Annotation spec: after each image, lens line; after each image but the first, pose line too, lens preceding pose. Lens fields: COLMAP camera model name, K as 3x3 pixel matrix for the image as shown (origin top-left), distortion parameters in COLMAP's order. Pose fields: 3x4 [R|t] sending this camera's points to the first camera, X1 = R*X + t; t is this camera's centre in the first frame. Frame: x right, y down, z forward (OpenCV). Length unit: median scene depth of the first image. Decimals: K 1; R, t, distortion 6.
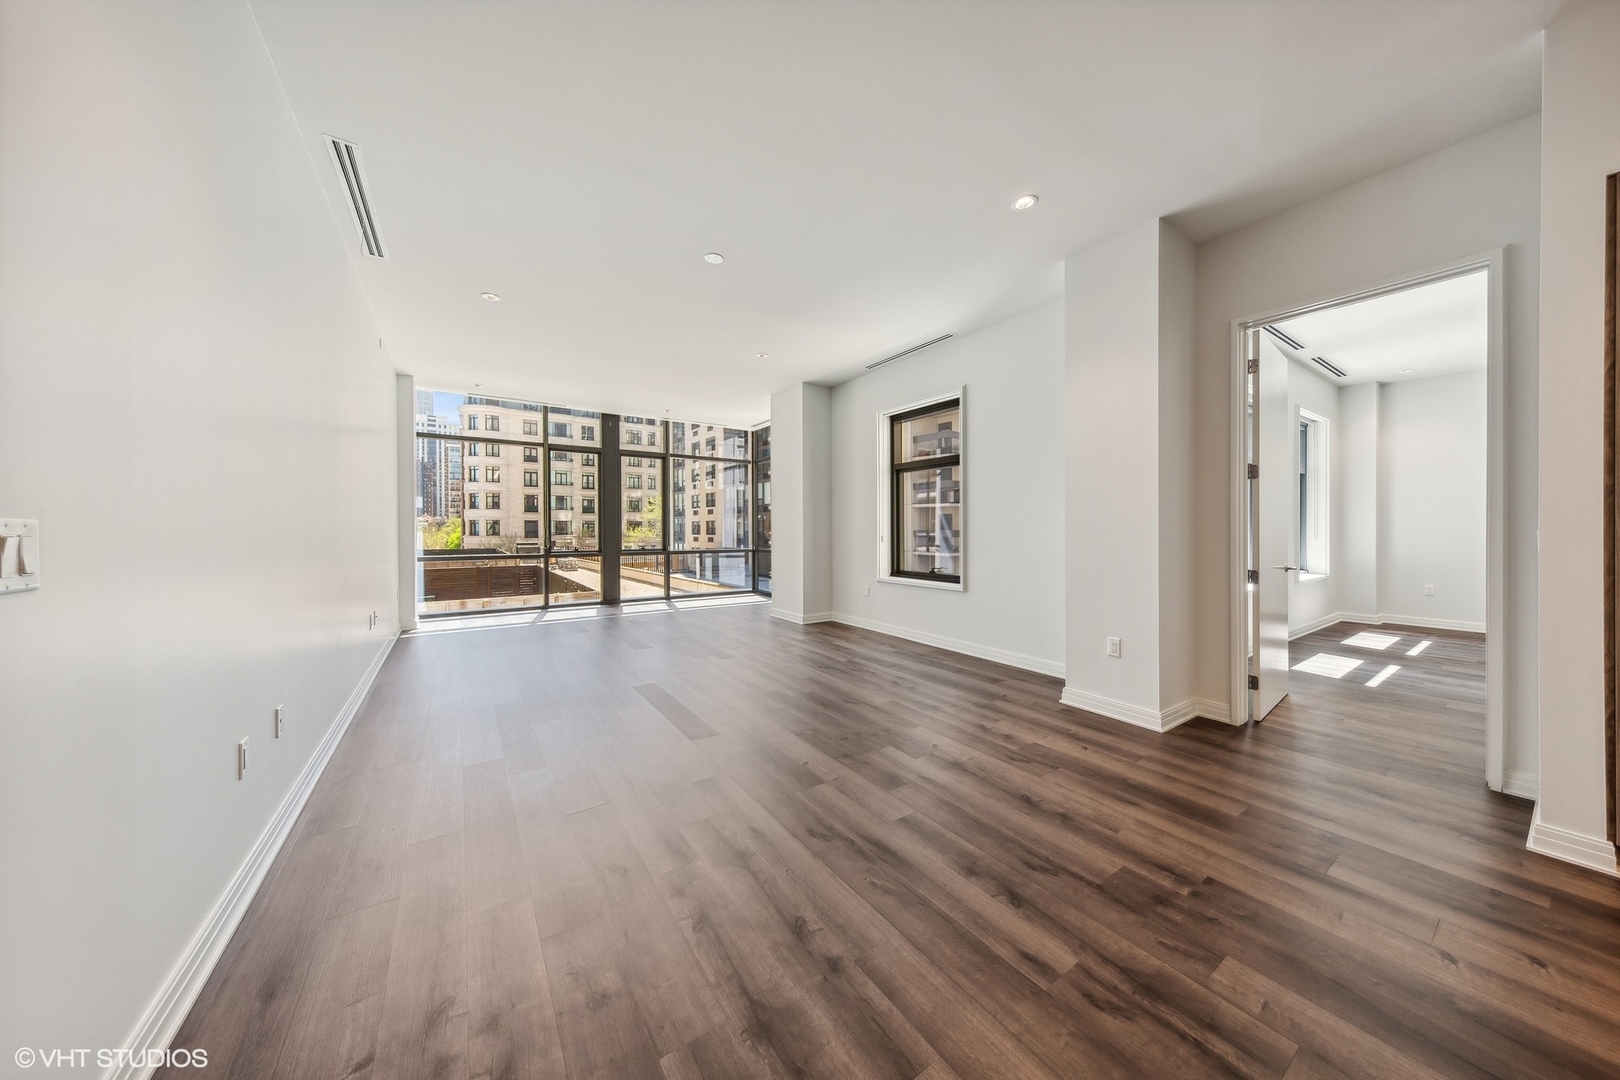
lens RADIAL K [[517.5, 0, 814.4], [0, 517.5, 535.0], [0, 0, 1]] dist [0.004492, -0.000012]
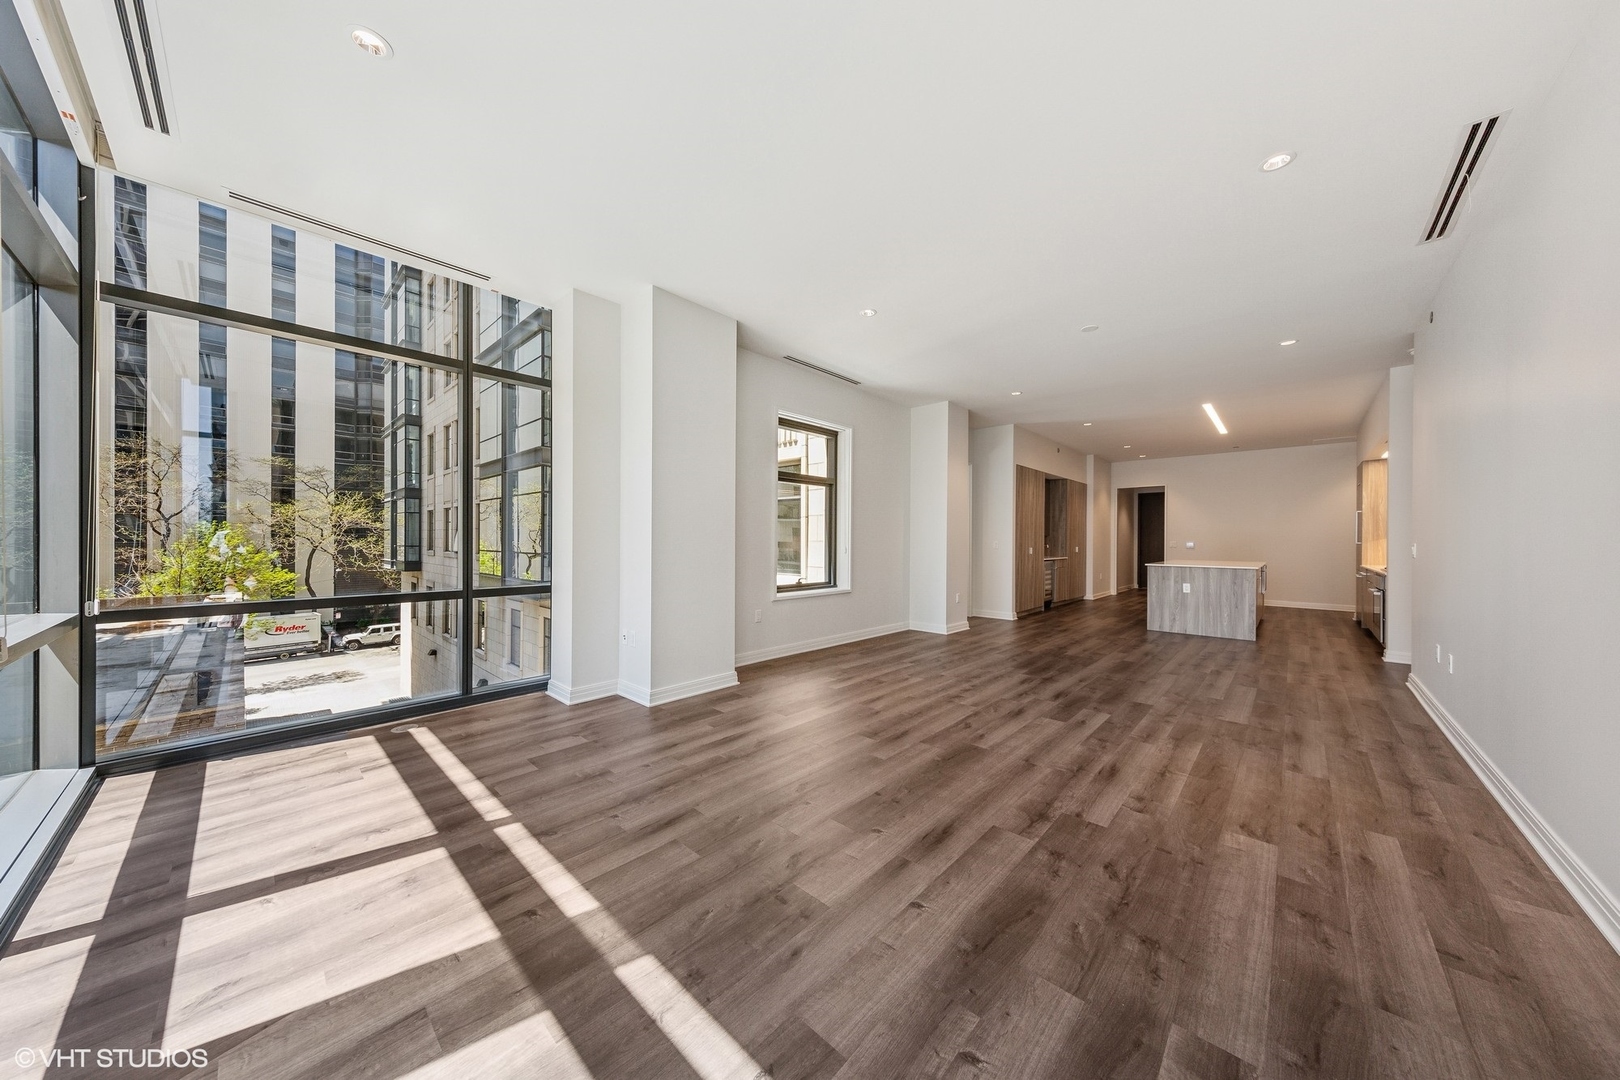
lens RADIAL K [[517.8, 0, 810.0], [0, 517.8, 540.0], [0, 0, 1]] dist [0.005815, 0.000029]
pose [[-0.220621, 0.001531, 0.975358, -0.489241], [0.005299, 0.999986, -0.000371, -0.008199], [-0.975345, 0.005086, -0.220626, 0.744315]]
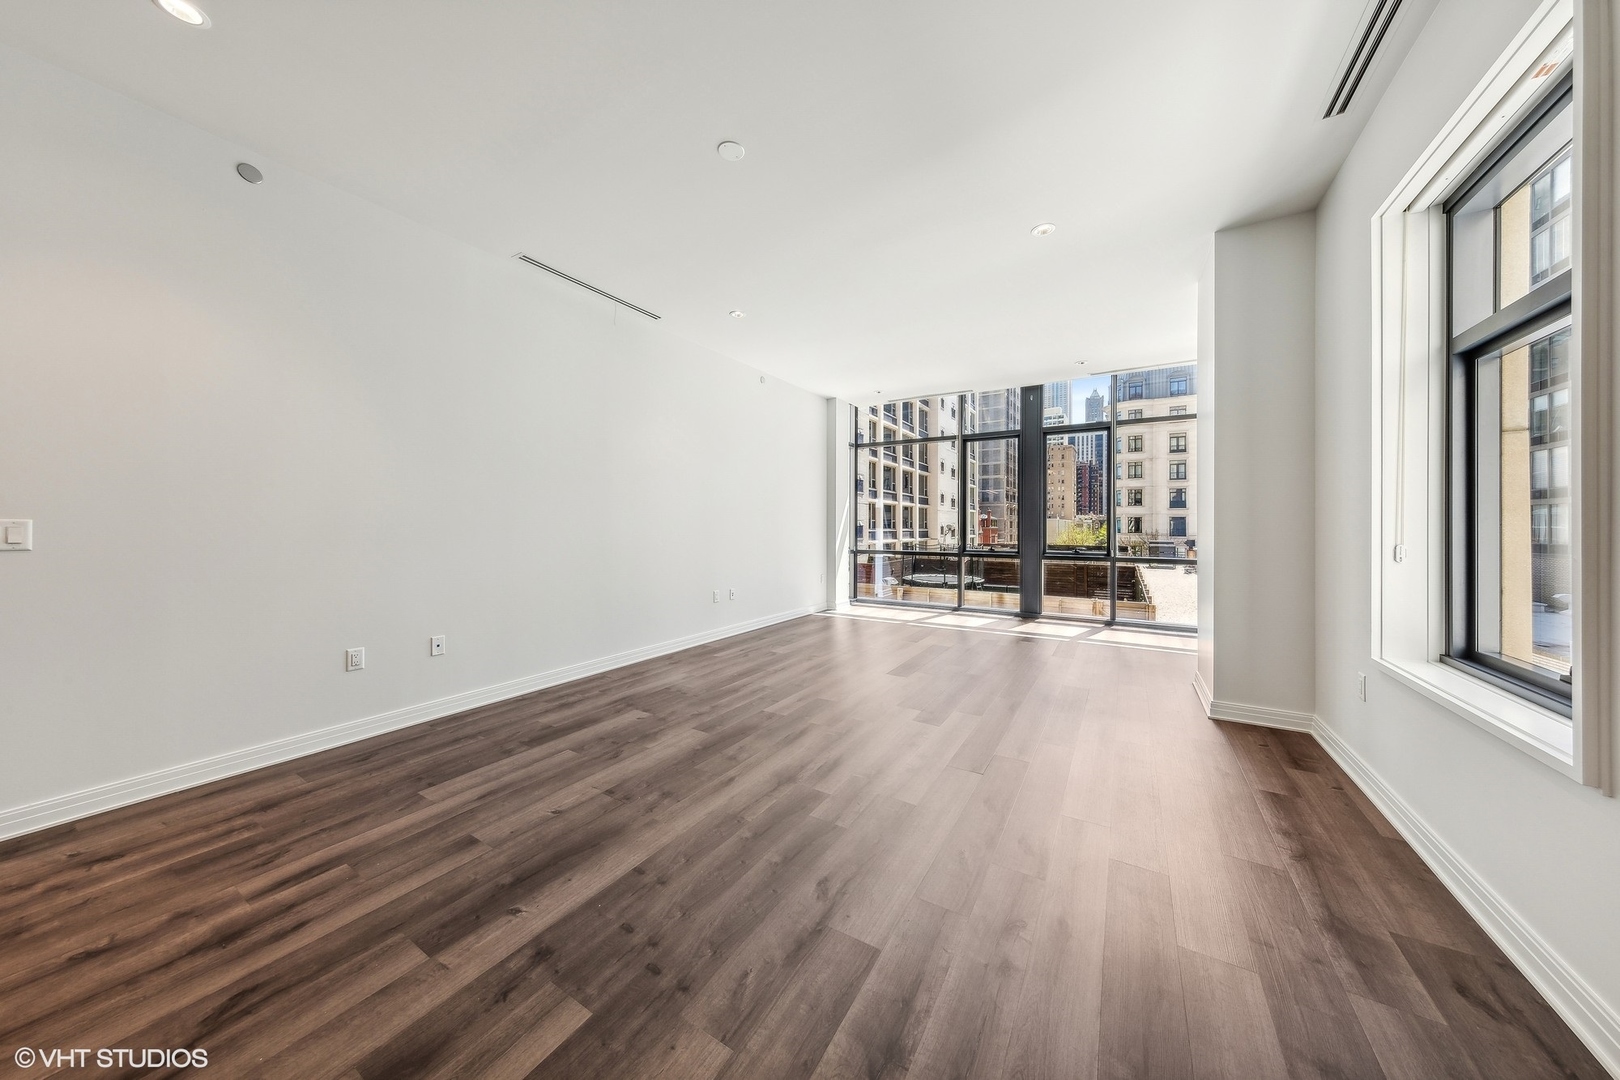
lens RADIAL K [[520.2, 0, 804.6], [0, 520.2, 524.1], [0, 0, 1]] dist [0.002494, 0.000160]
pose [[0.405674, 0.000175, -0.914018, 0.197860], [-0.014496, 0.999875, -0.006243, -0.003868], [0.913903, 0.015782, 0.405626, 0.307977]]
